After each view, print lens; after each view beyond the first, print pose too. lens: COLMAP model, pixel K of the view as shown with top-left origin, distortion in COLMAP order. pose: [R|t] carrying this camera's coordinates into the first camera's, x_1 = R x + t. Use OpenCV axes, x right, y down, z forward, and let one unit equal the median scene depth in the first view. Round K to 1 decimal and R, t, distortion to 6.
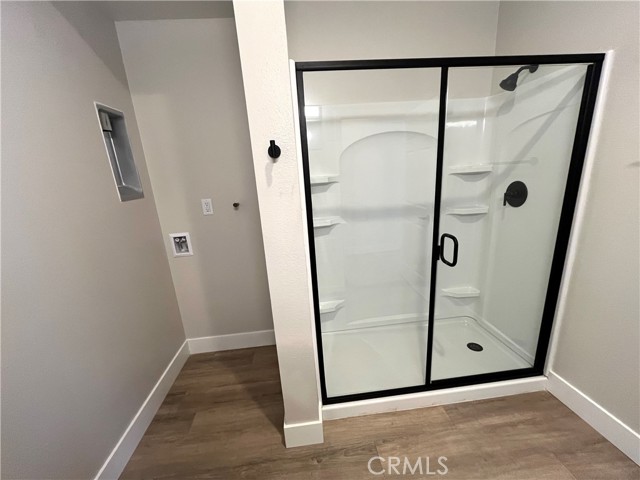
lens RADIAL K [[260.5, 0, 320.4], [0, 260.5, 245.2], [0, 0, 1]] dist [-0.001262, -0.000282]
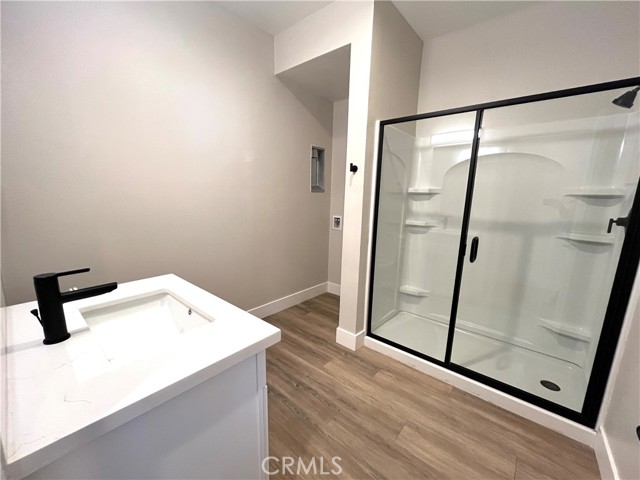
lens RADIAL K [[260.5, 0, 320.4], [0, 260.5, 245.2], [0, 0, 1]] dist [-0.001262, -0.000282]
pose [[0.692086, 0.216851, -0.688471, 0.716125], [-0.258619, 0.964978, 0.043966, 0.113669], [0.673894, 0.147623, 0.723930, -0.326668]]
